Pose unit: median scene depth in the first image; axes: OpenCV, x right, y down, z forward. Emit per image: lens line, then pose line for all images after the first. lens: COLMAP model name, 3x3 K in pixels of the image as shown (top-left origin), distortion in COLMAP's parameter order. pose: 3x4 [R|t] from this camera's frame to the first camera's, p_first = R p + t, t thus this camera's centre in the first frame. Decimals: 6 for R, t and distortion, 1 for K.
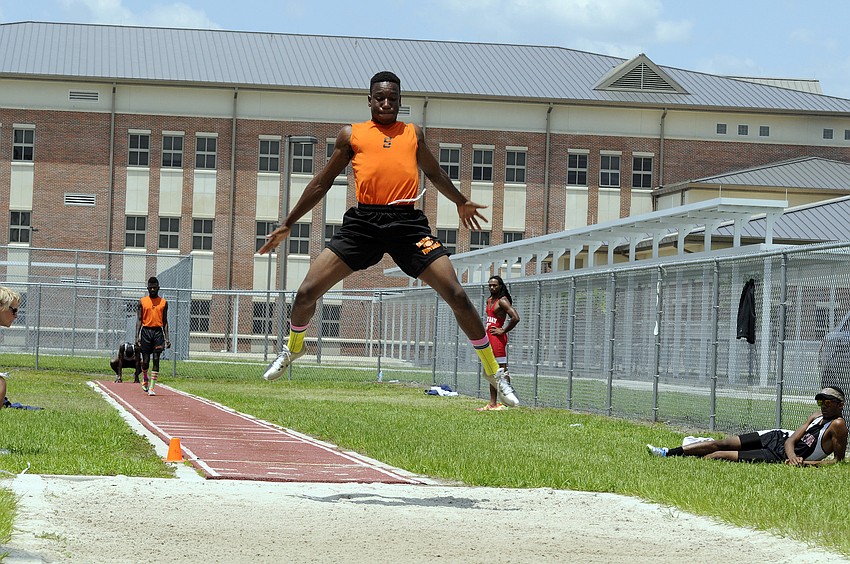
lens RADIAL K [[3053.8, 0, 425.0], [0, 3053.8, 282.0], [0, 0, 1]] dist [-0.164565, -2.721316]
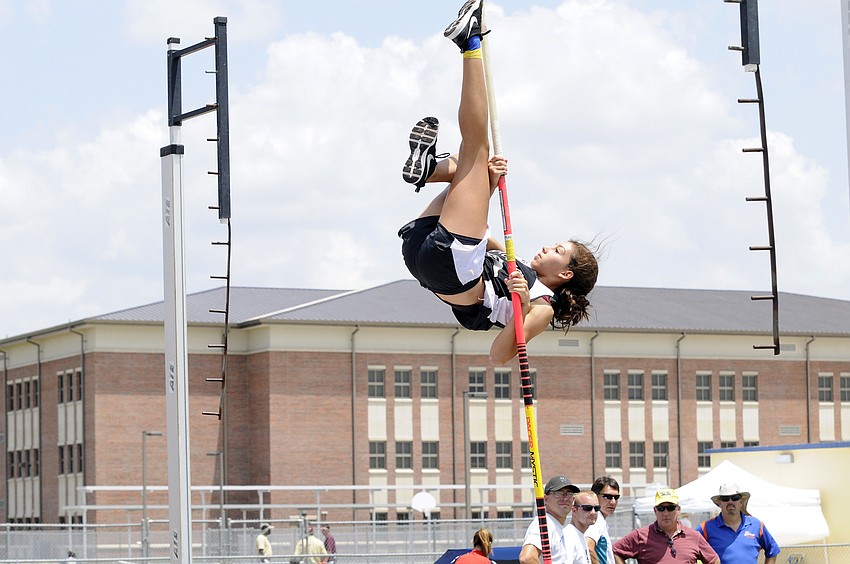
lens RADIAL K [[3053.8, 0, 425.0], [0, 3053.8, 282.0], [0, 0, 1]] dist [-0.164565, -2.721316]
pose [[0.925370, -0.020635, 0.378503, -0.554513], [0.043762, 0.997656, -0.052600, -0.022055], [-0.376531, 0.065239, 0.924104, -0.075877]]
